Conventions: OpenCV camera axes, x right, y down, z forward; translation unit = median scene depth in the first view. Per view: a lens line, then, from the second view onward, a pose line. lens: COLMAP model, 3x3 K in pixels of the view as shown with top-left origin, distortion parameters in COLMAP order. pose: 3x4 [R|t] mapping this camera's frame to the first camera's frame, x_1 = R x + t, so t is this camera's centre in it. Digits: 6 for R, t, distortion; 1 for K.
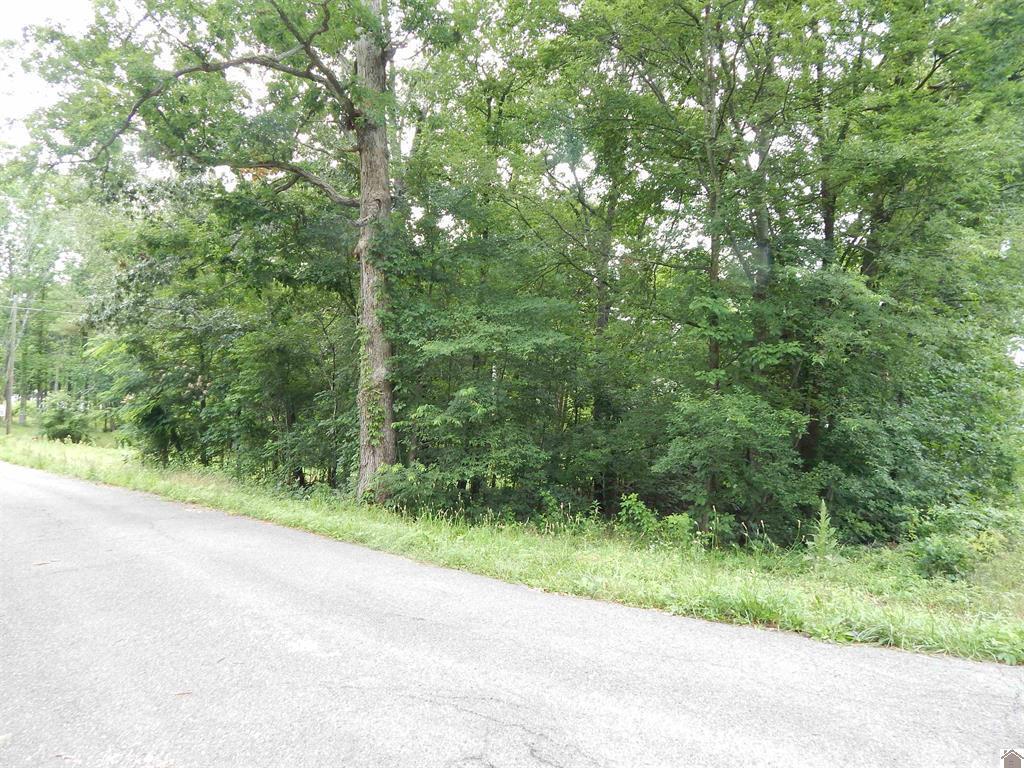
lens RADIAL K [[728.7, 0, 560.4], [0, 728.7, 373.6], [0, 0, 1]] dist [0.002984, -0.003847]
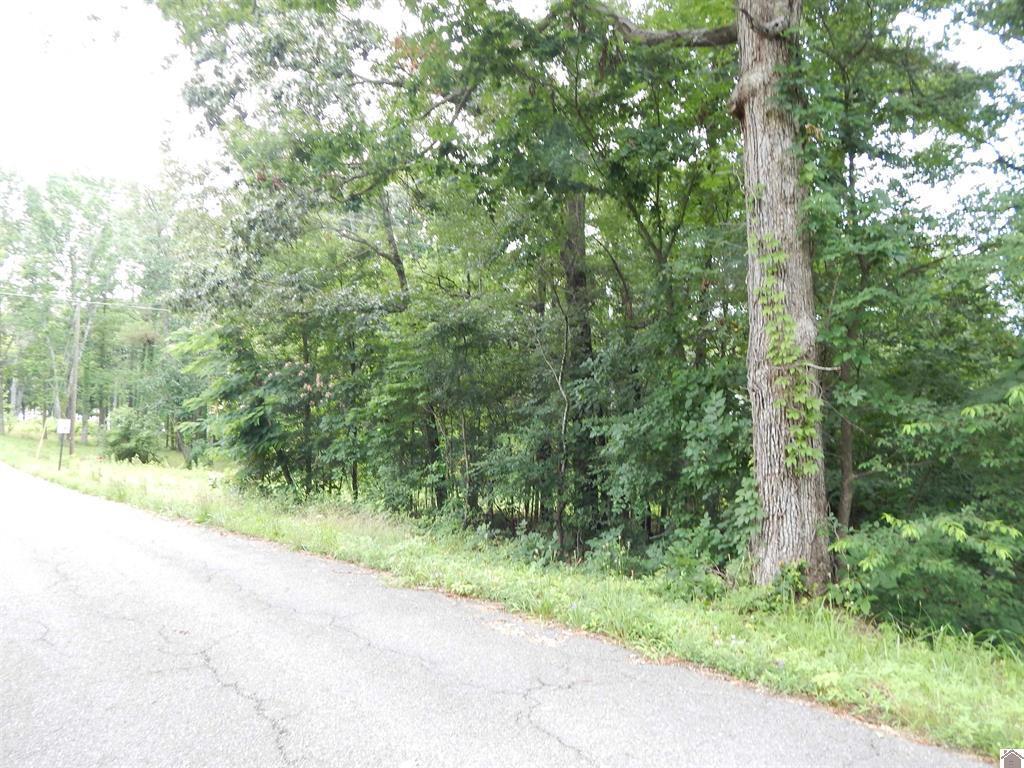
lens RADIAL K [[637.4, 0, 512.0], [0, 637.4, 384.0], [0, 0, 1]] dist [-0.027486, -0.001130]
pose [[0.999433, -0.016834, -0.029175, -0.259317], [0.016333, 0.999716, -0.017338, 0.026018], [0.029459, 0.016852, 0.999424, 0.326522]]
